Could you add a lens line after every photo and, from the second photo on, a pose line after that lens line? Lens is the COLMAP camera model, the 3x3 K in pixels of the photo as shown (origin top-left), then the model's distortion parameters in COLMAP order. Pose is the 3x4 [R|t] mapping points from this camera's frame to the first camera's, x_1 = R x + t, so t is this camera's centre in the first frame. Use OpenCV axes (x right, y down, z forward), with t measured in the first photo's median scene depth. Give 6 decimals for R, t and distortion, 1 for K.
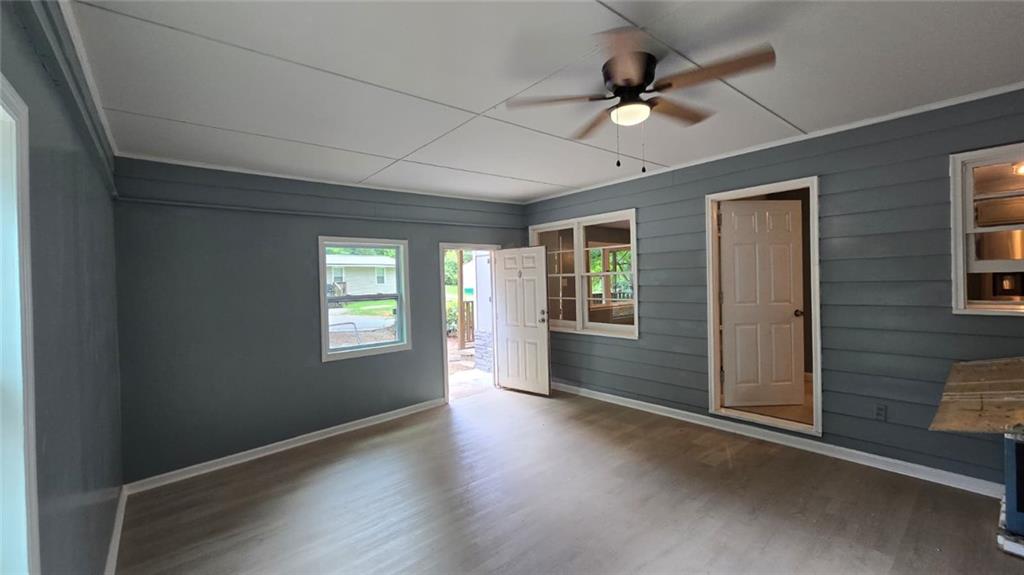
lens RADIAL K [[421.5, 0, 514.6], [0, 421.5, 284.3], [0, 0, 1]] dist [-0.000326, 0.000042]
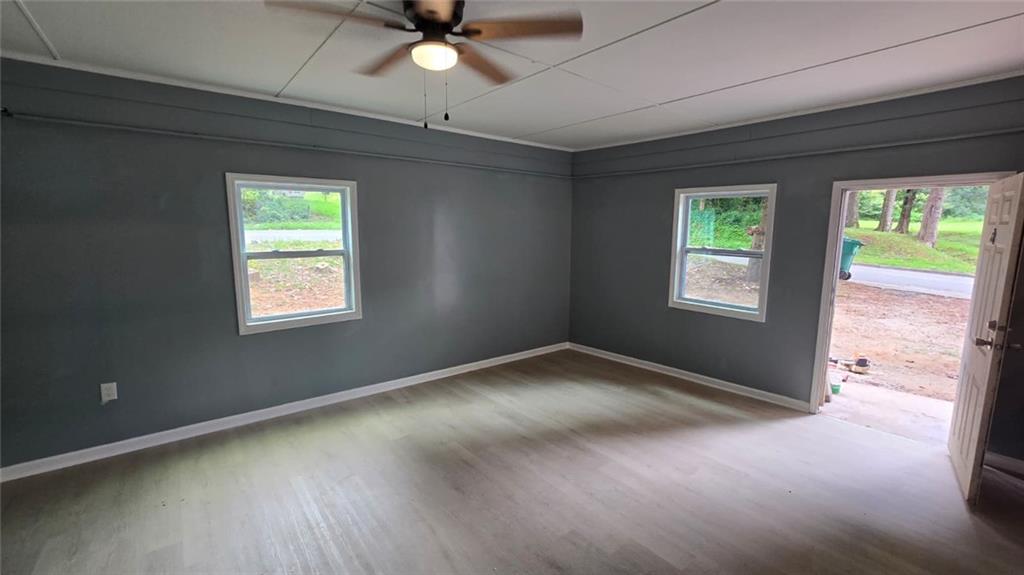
lens RADIAL K [[421.5, 0, 514.6], [0, 421.5, 284.3], [0, 0, 1]] dist [-0.000326, 0.000042]
pose [[-0.018414, 0.169916, -0.985287, 0.599145], [-0.020553, 0.985181, 0.170282, -0.049251], [0.999619, 0.023386, -0.014649, 0.597953]]
